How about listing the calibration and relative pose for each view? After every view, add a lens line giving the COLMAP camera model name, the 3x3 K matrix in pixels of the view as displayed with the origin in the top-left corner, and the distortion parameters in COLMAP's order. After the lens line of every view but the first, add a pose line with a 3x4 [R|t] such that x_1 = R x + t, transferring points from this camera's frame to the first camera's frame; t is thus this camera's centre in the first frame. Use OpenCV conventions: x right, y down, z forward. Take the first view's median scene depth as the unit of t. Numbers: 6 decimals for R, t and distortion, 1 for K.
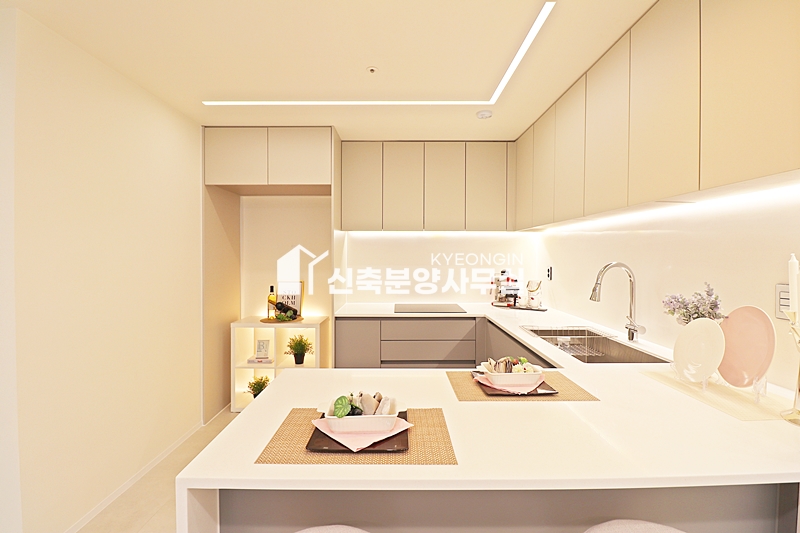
lens RADIAL K [[371.4, 0, 396.2], [0, 371.4, 258.7], [0, 0, 1]] dist [-0.002686, -0.008839]
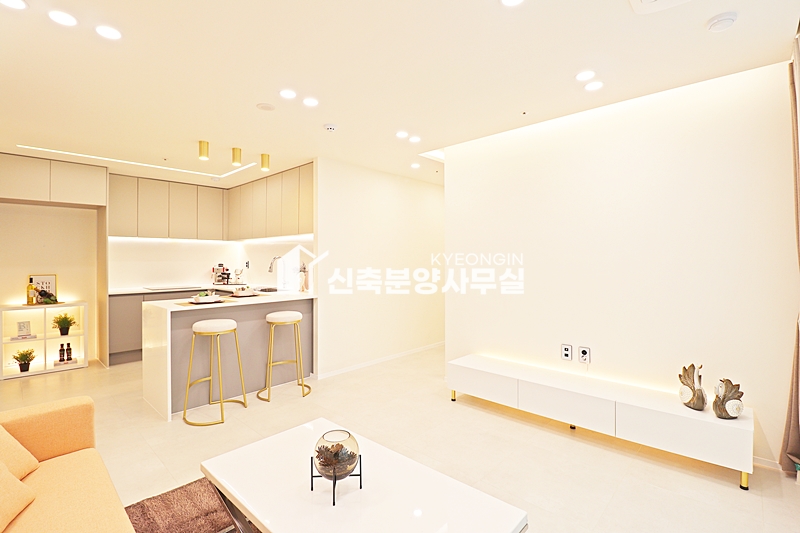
lens RADIAL K [[371.4, 0, 396.2], [0, 371.4, 258.7], [0, 0, 1]] dist [-0.002686, -0.008839]
pose [[0.683048, 0.000041, 0.730374, -0.413327], [0.008984, 0.999924, -0.008458, 0.031751], [-0.730318, 0.012339, 0.682995, -0.768750]]
